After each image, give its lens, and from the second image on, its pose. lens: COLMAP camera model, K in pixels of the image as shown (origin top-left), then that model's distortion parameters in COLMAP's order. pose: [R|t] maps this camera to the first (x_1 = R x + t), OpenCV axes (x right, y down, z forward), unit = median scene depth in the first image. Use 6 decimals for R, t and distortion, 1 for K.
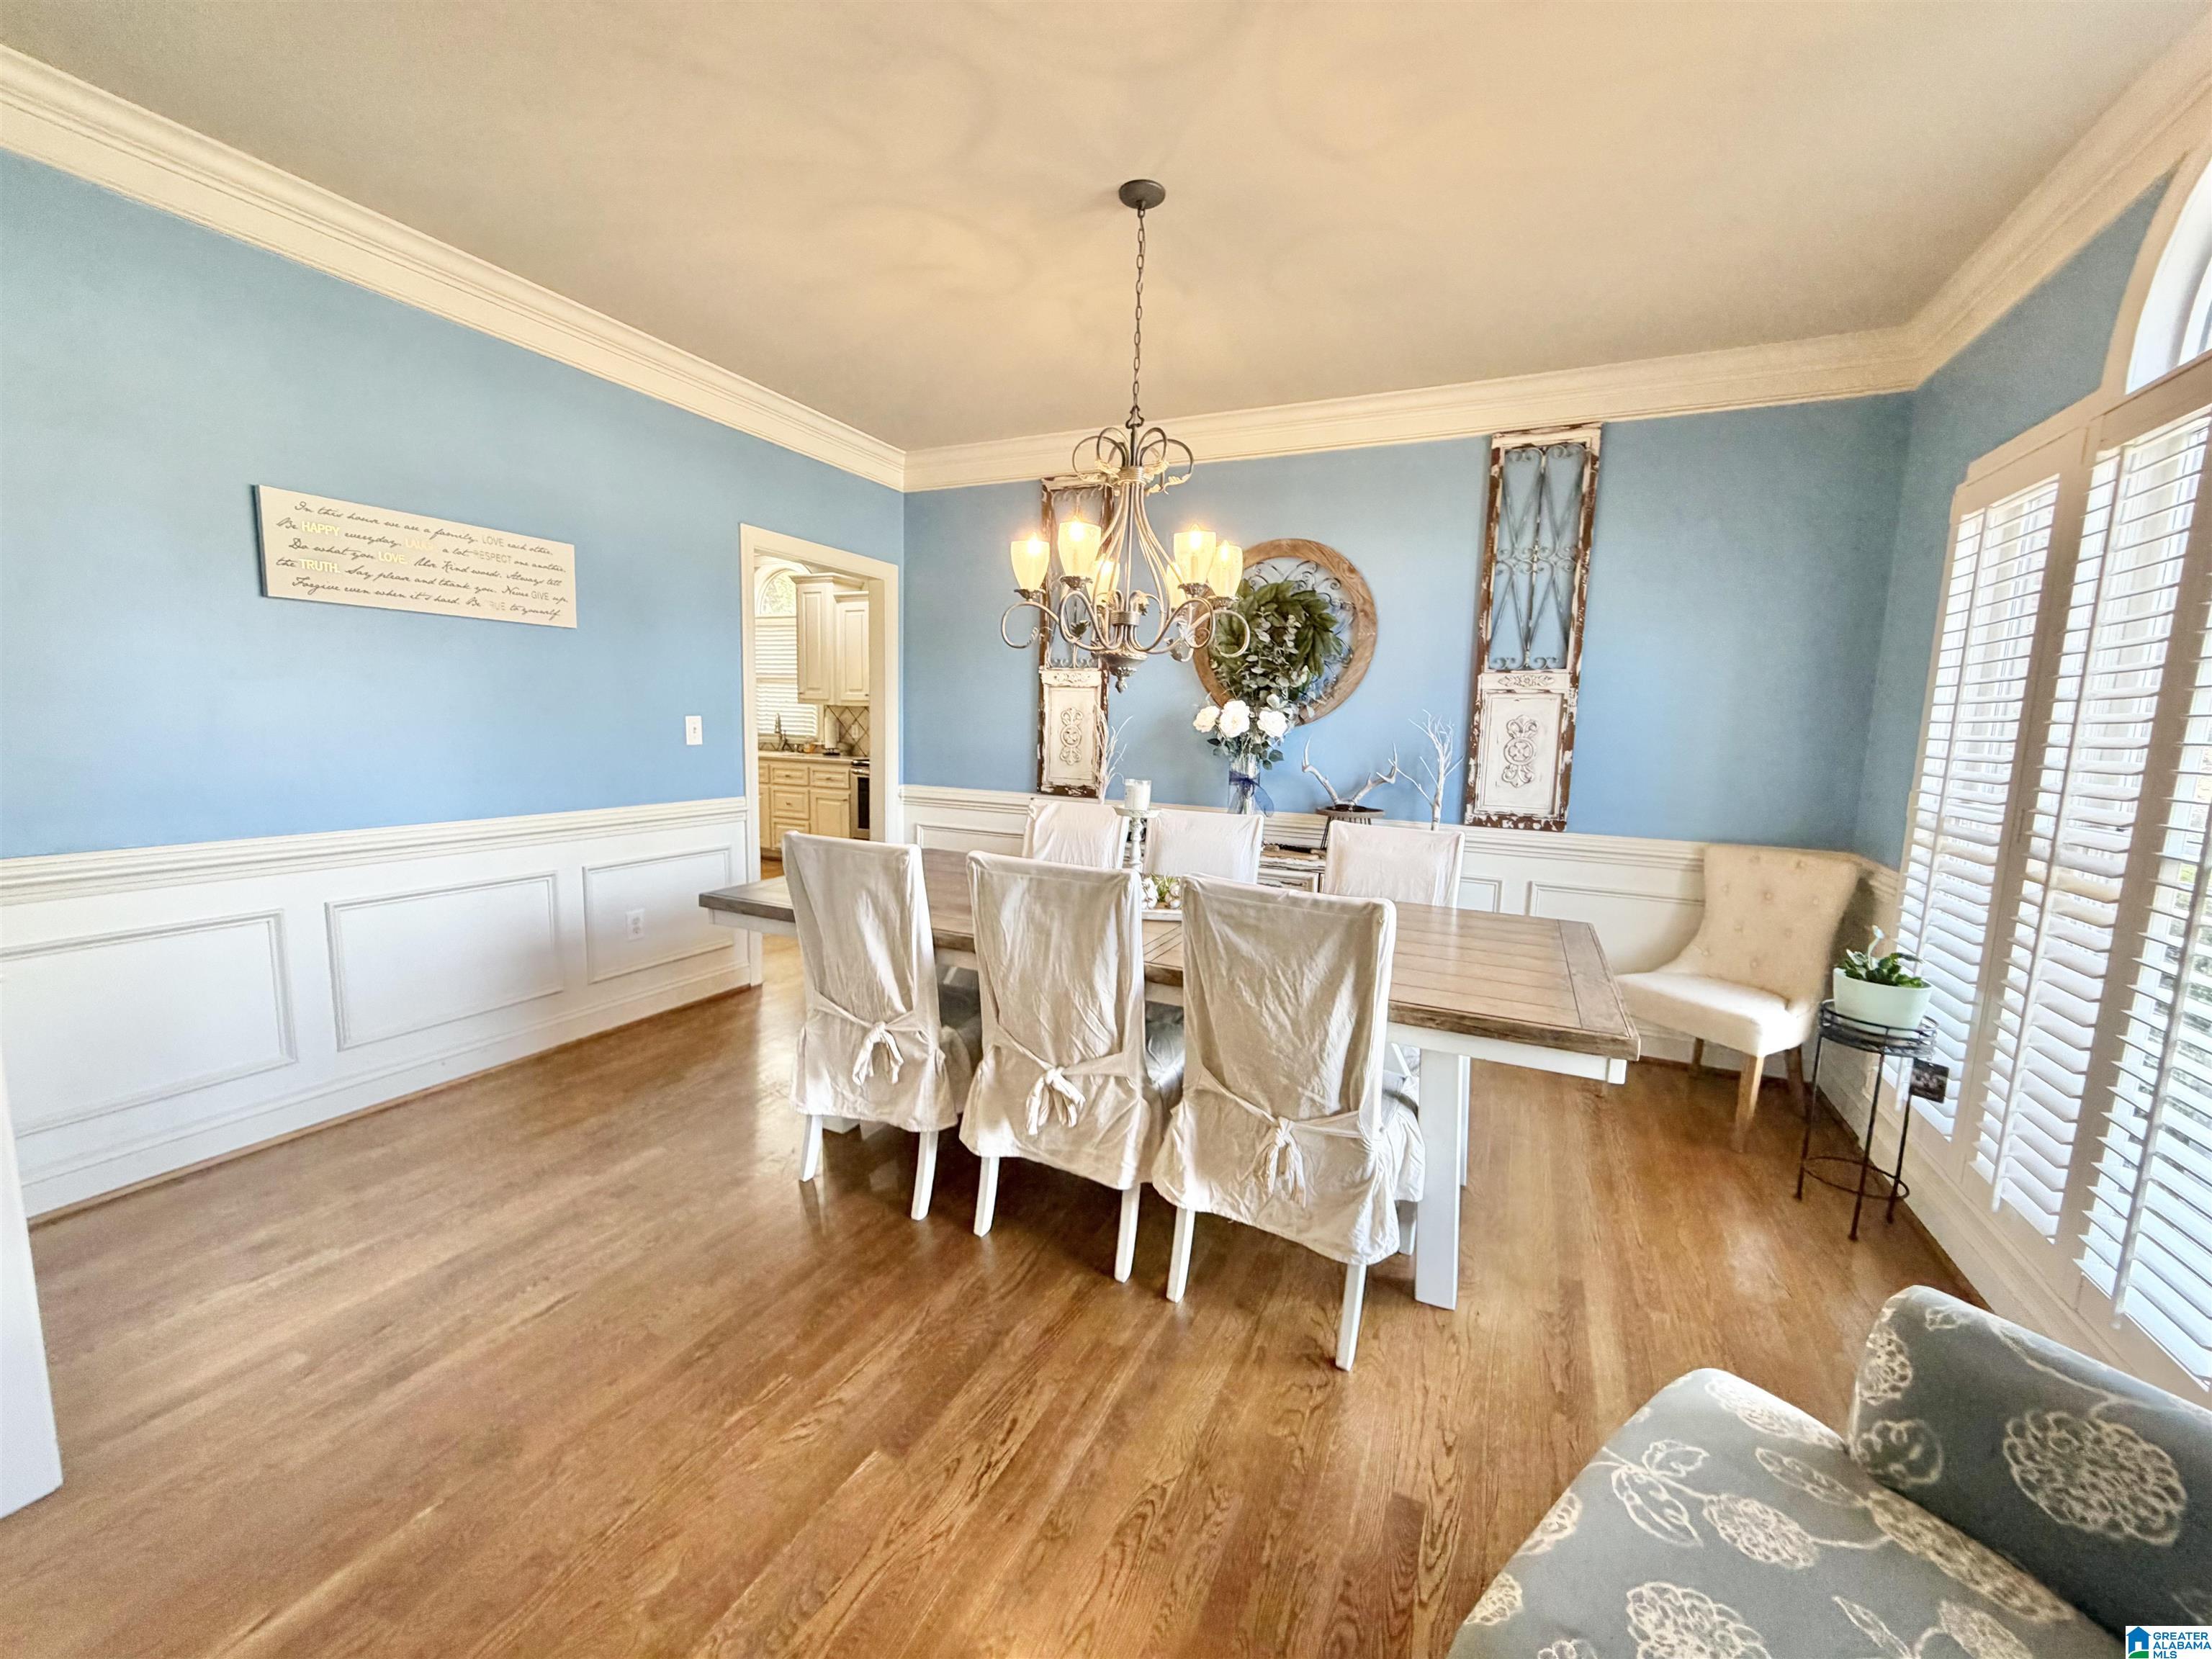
lens RADIAL K [[879.4, 0, 1100.6], [0, 879.4, 828.5], [0, 0, 1]] dist [-0.000704, 0.001031]
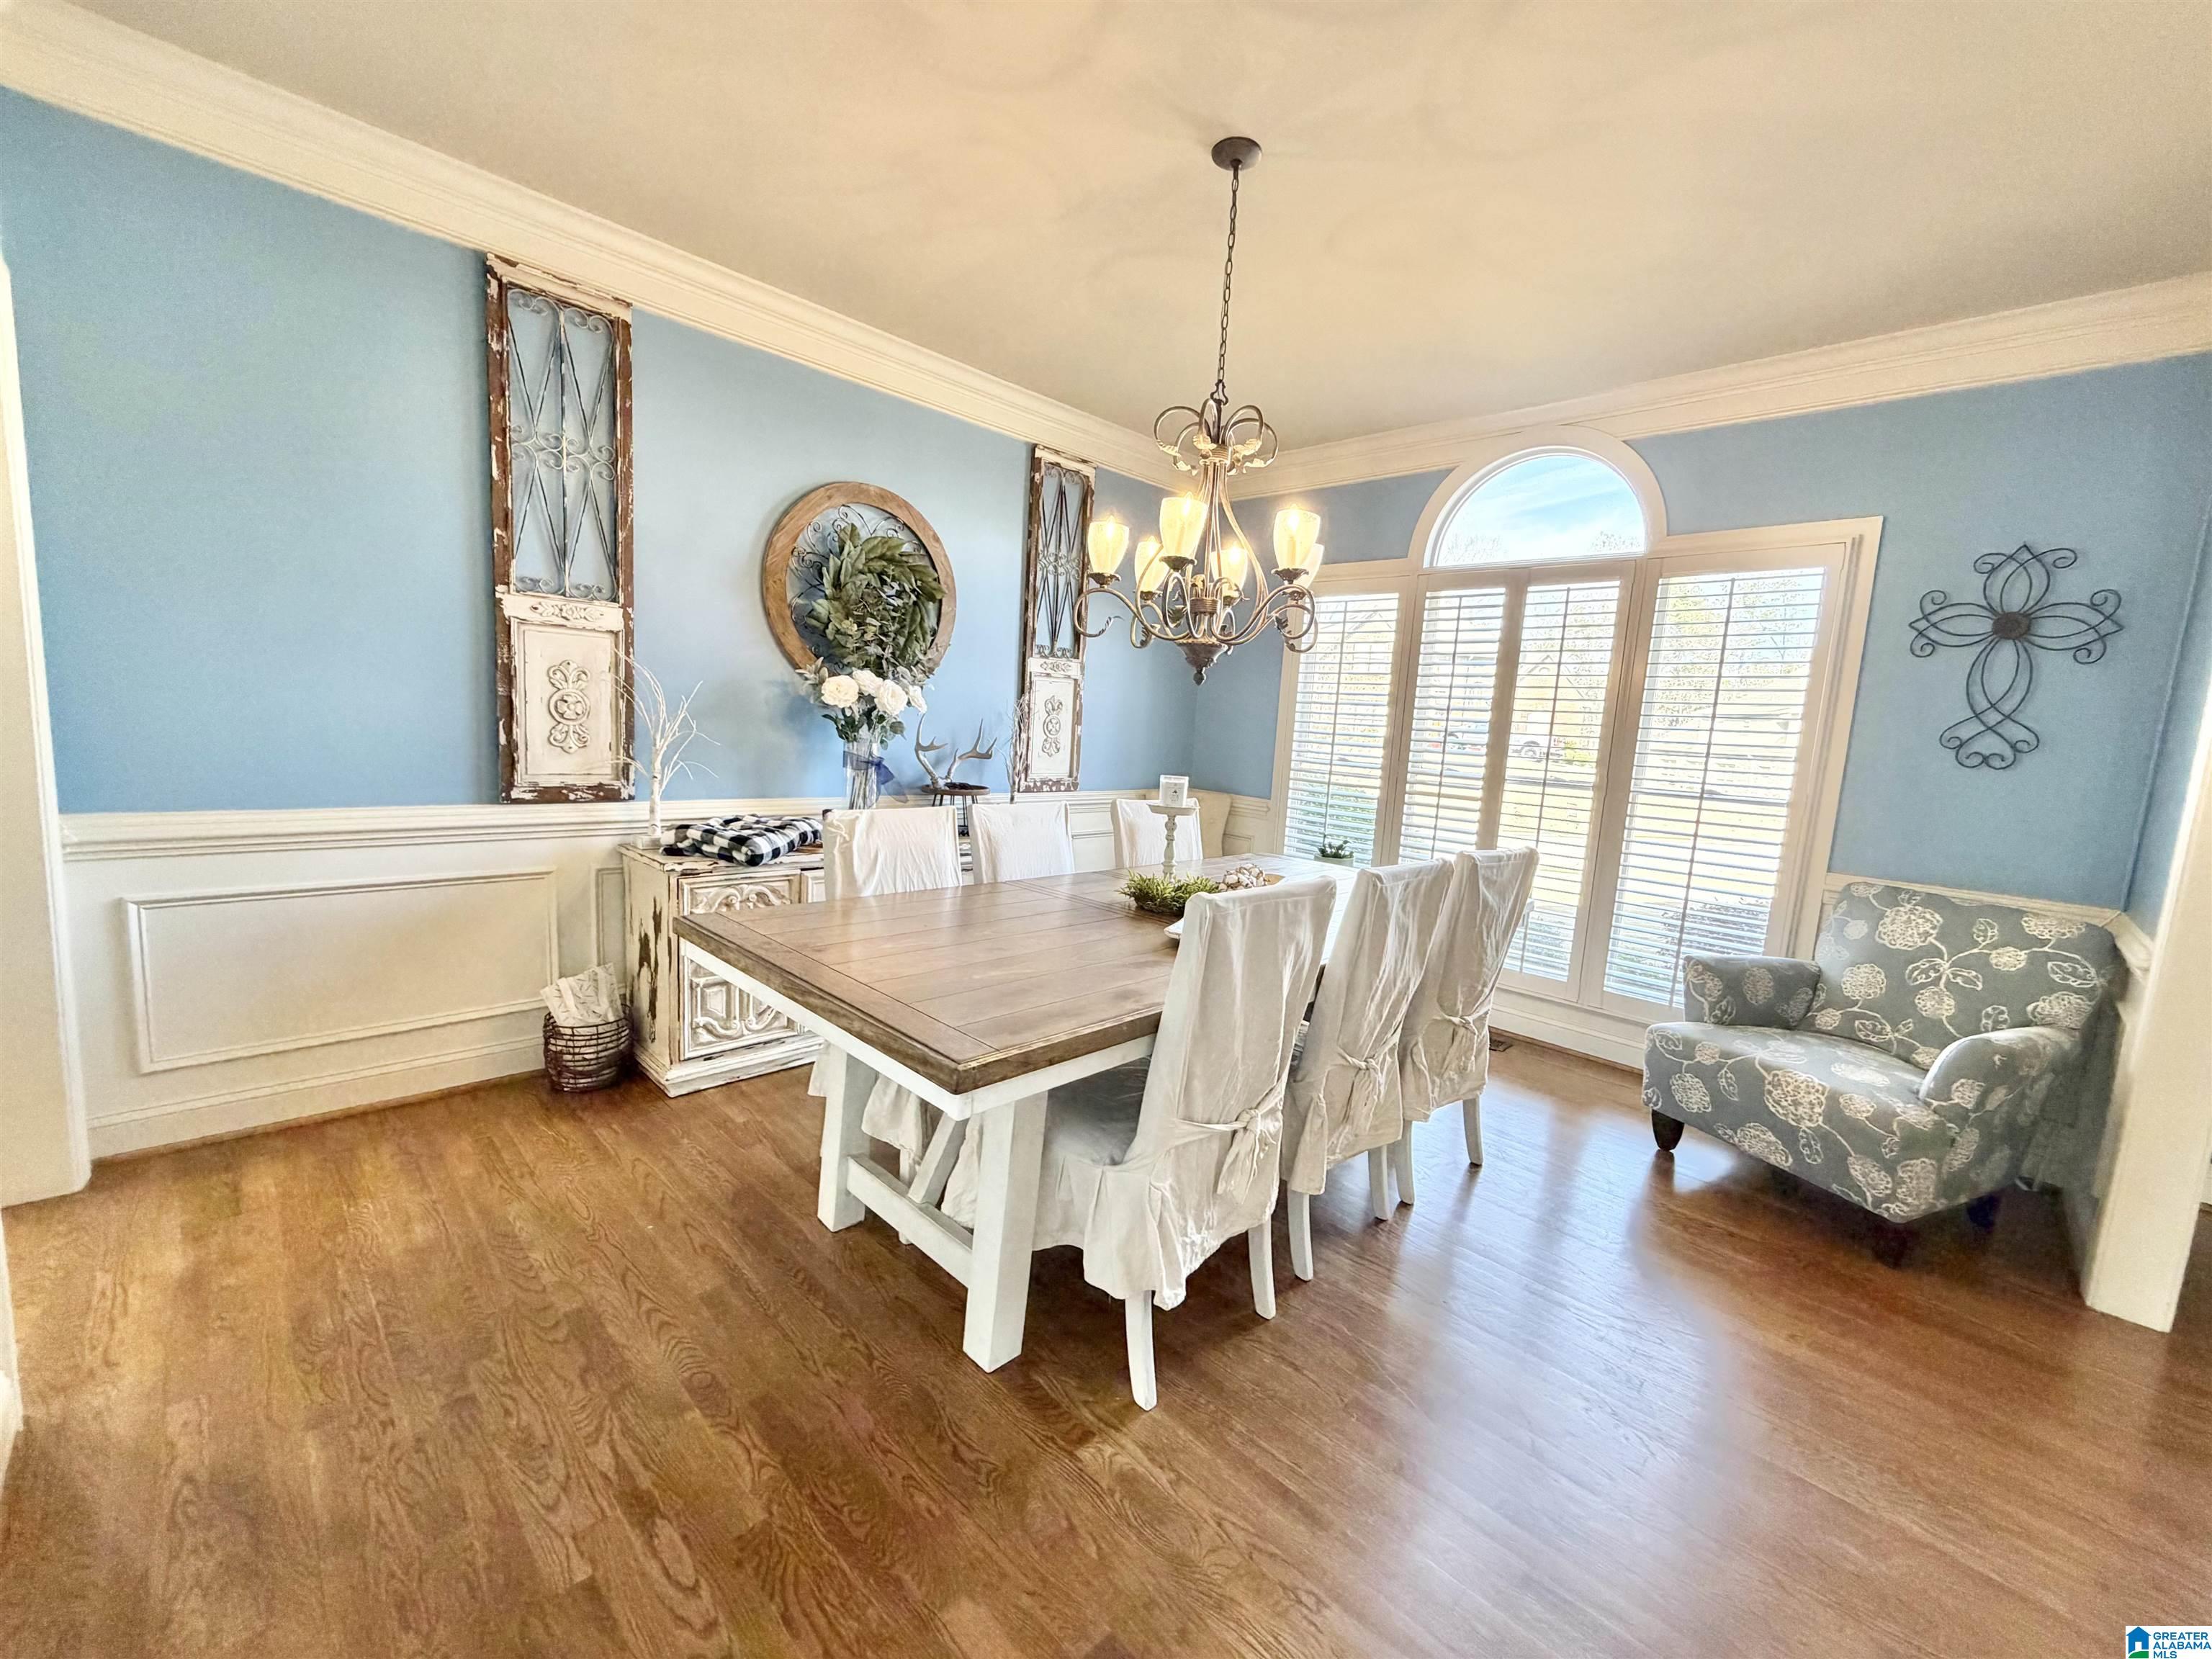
lens RADIAL K [[879.4, 0, 1104.6], [0, 879.4, 827.1], [0, 0, 1]] dist [-0.000704, 0.001031]
pose [[0.336779, -0.124916, 0.933261, -0.614010], [0.068782, 0.991777, 0.107928, -0.075340], [-0.939068, 0.027843, 0.342602, 0.527866]]
